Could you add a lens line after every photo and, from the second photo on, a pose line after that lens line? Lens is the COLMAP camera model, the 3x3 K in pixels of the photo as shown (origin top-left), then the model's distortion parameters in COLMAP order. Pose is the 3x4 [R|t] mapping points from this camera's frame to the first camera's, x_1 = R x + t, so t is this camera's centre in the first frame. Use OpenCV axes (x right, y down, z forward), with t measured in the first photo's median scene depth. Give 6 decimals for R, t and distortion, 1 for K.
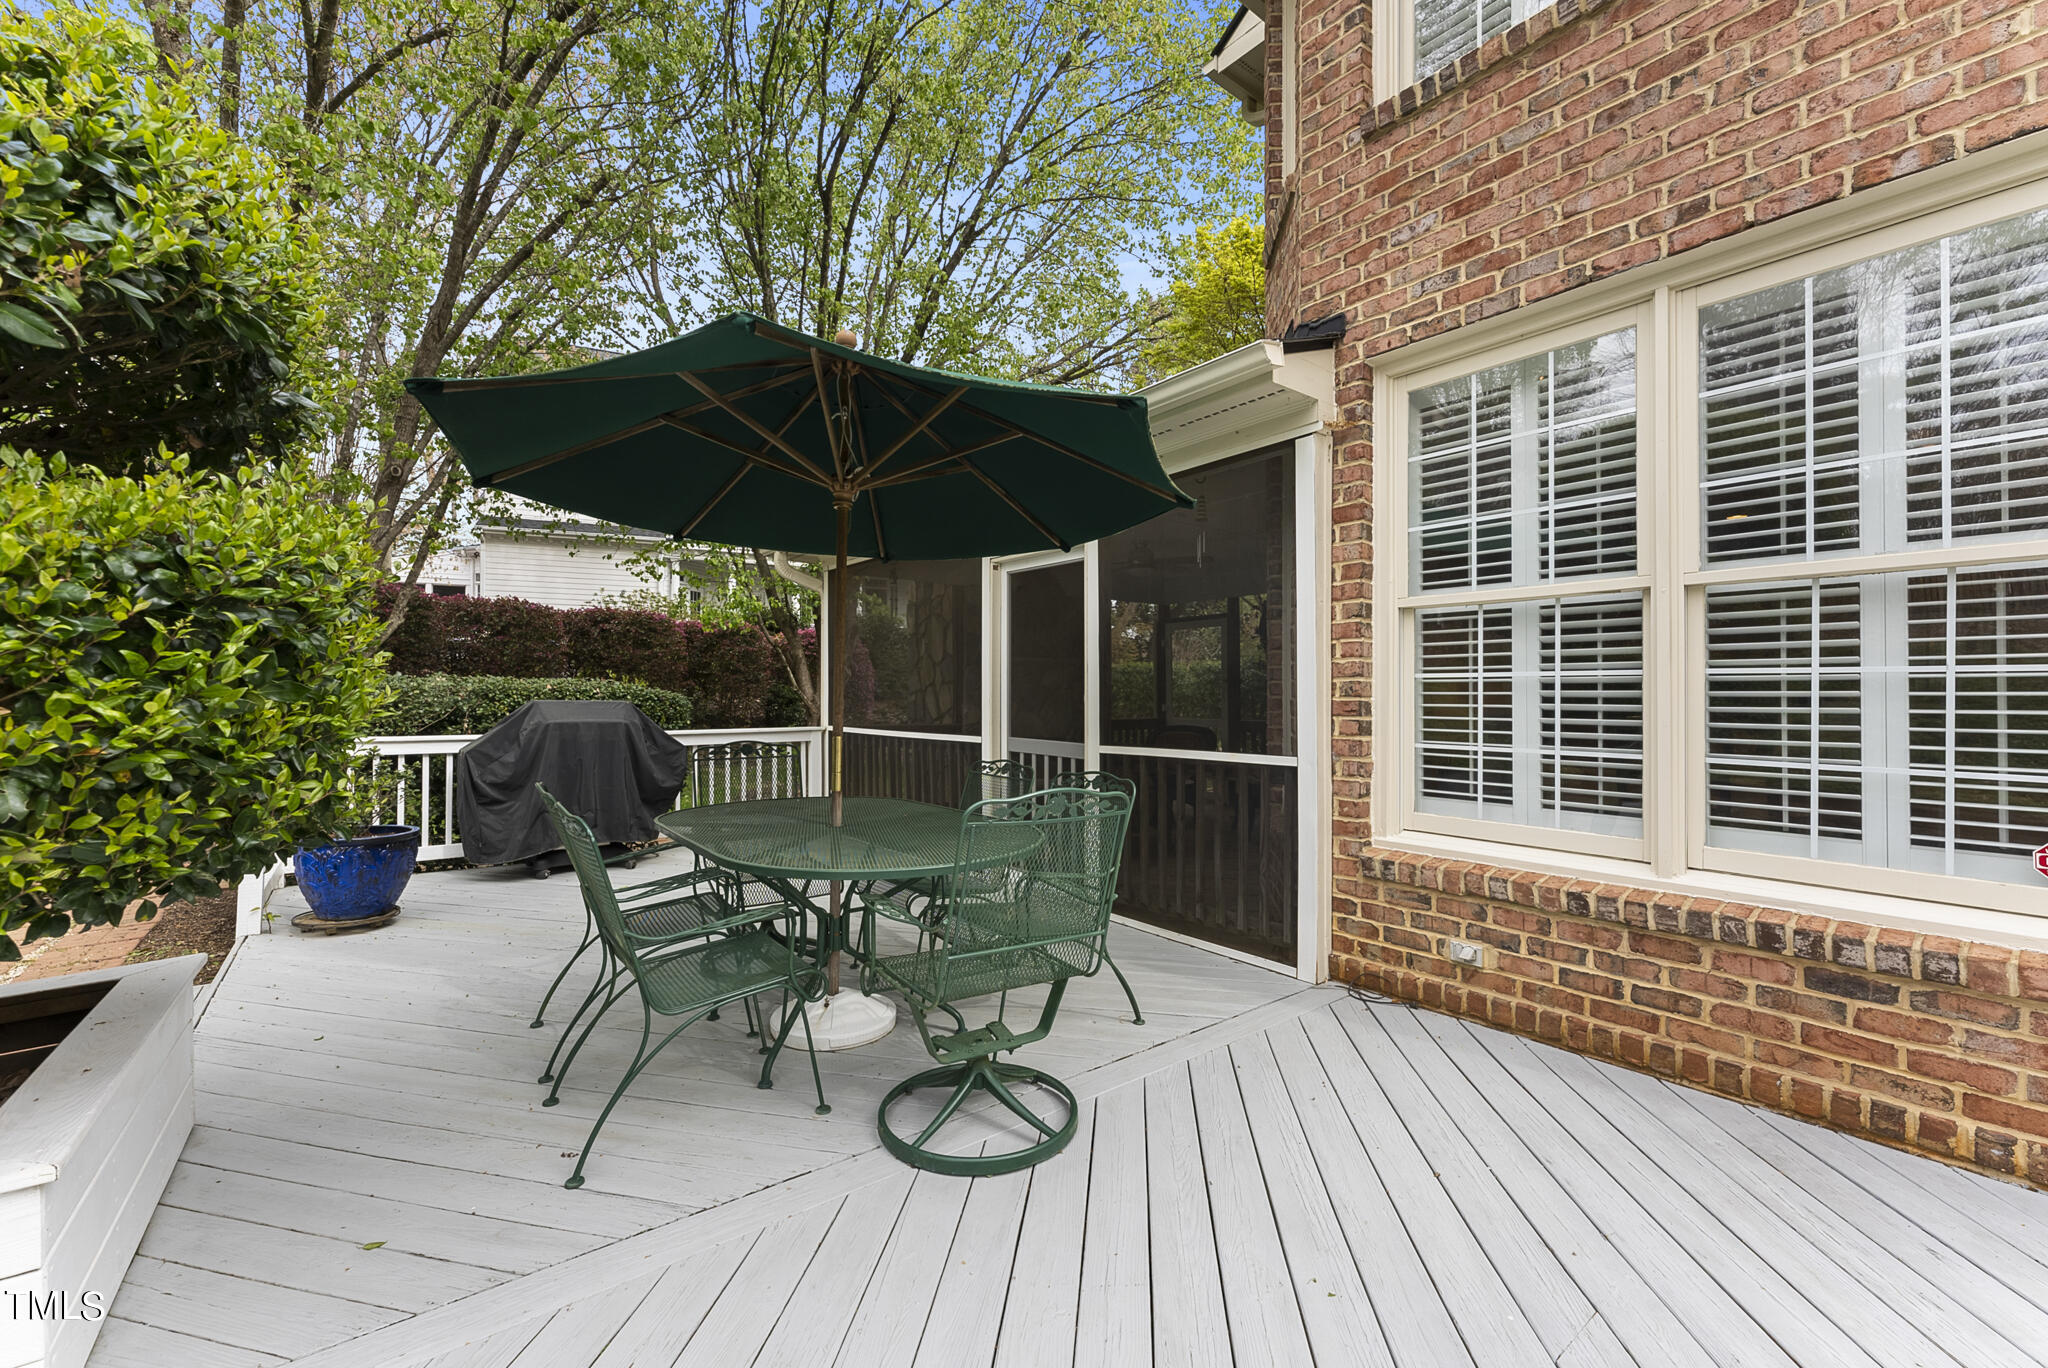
lens RADIAL K [[828.9, 0, 1037.8], [0, 828.9, 684.8], [0, 0, 1]] dist [0.001585, -0.000664]
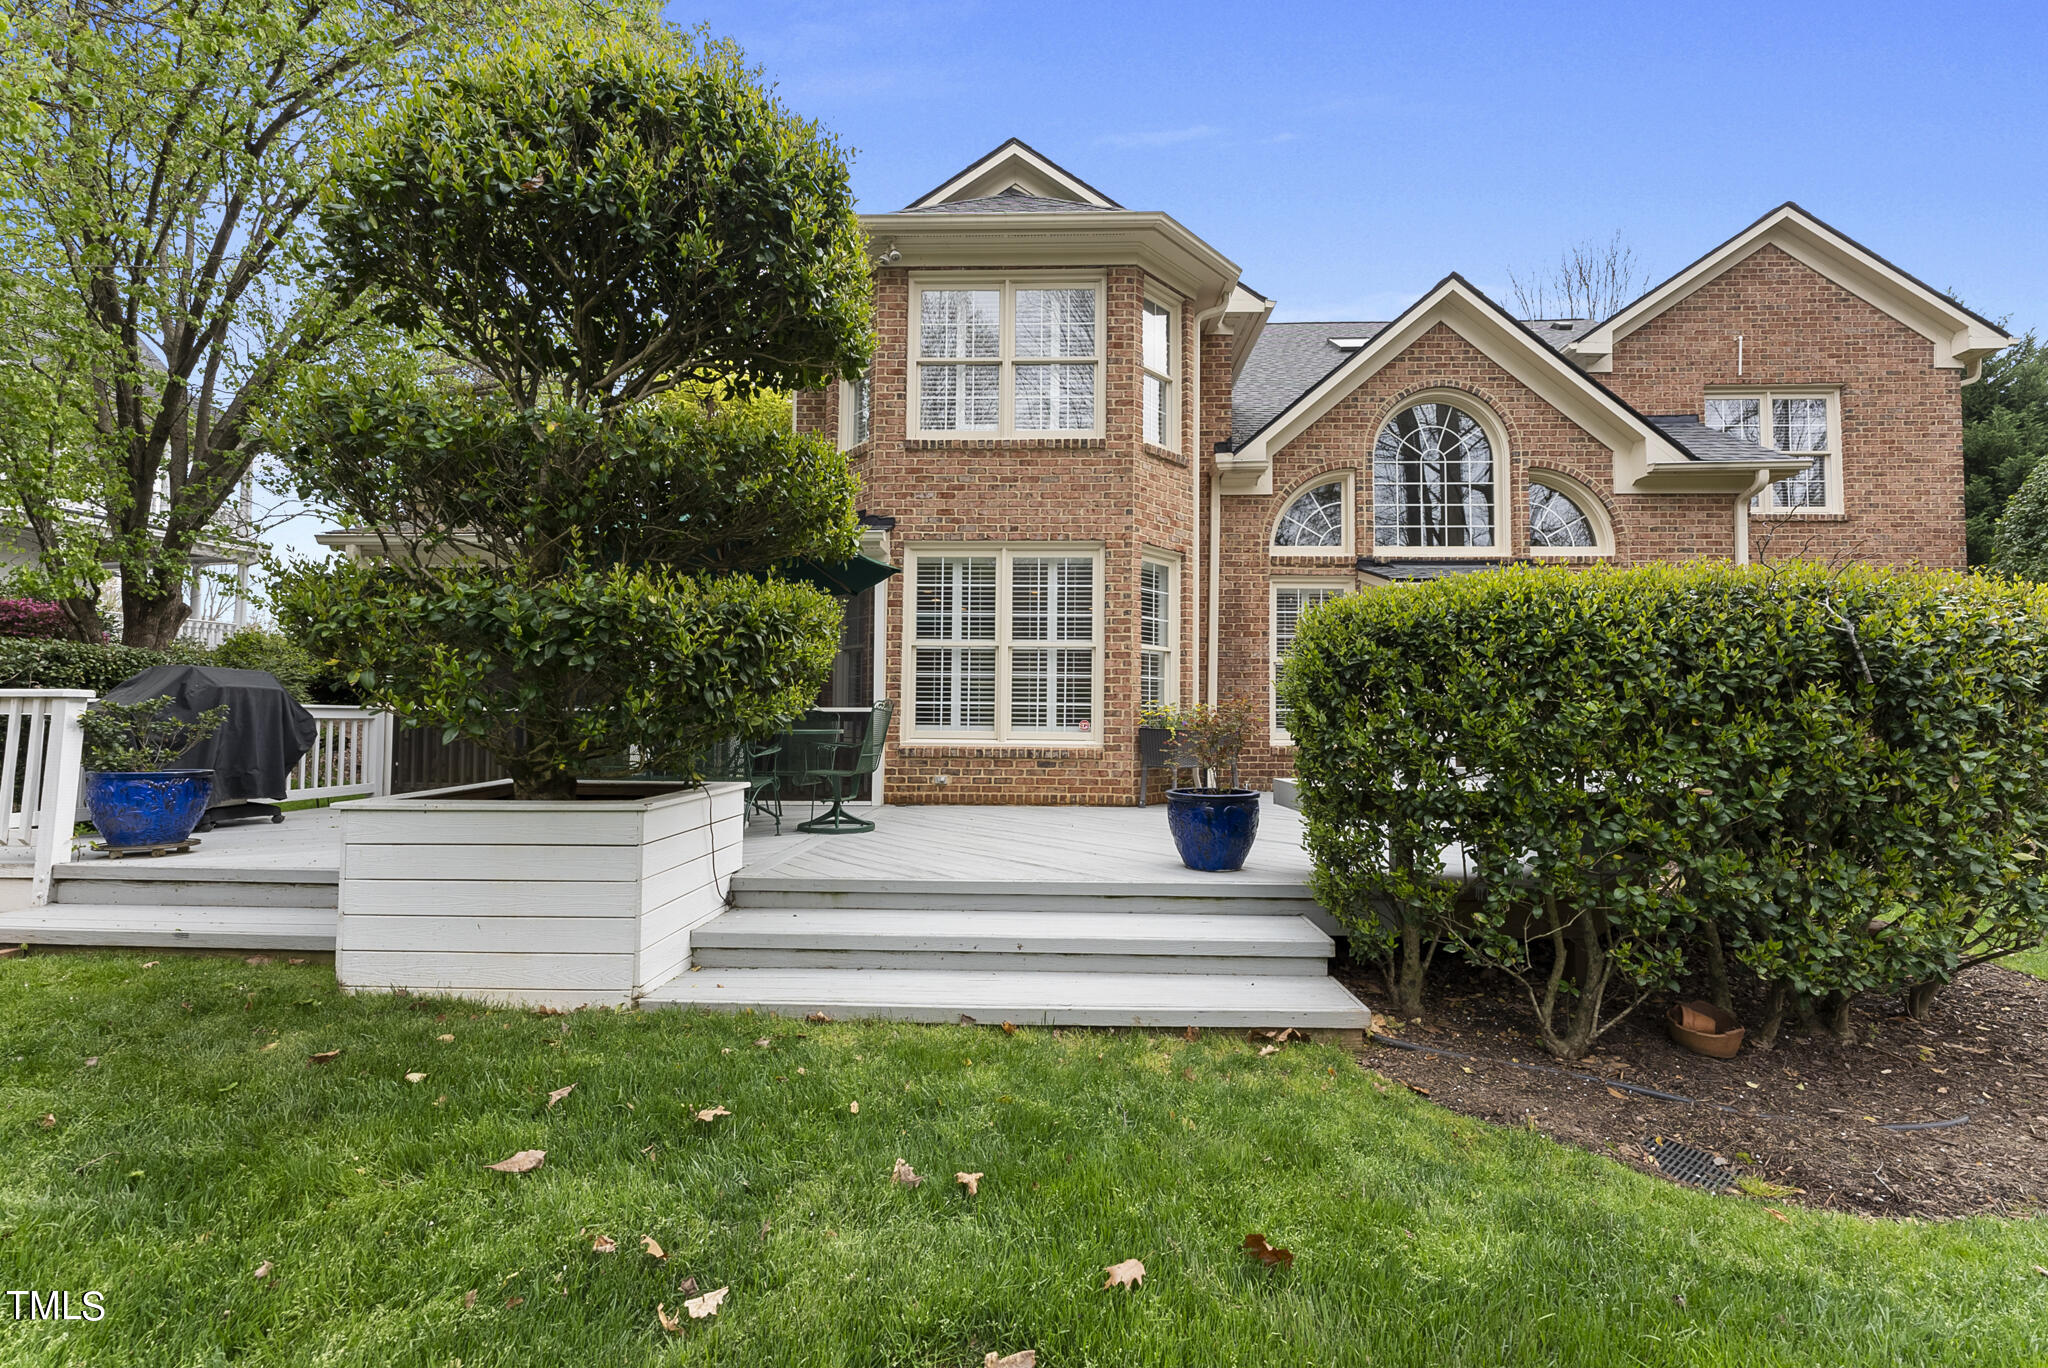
lens RADIAL K [[828.9, 0, 1026.5], [0, 828.9, 682.3], [0, 0, 1]] dist [0.001585, -0.000664]
pose [[0.650148, 0.031959, 0.759135, -1.385343], [-0.015412, 0.999464, -0.028877, 0.093049], [-0.759651, 0.007075, 0.650292, -0.964598]]
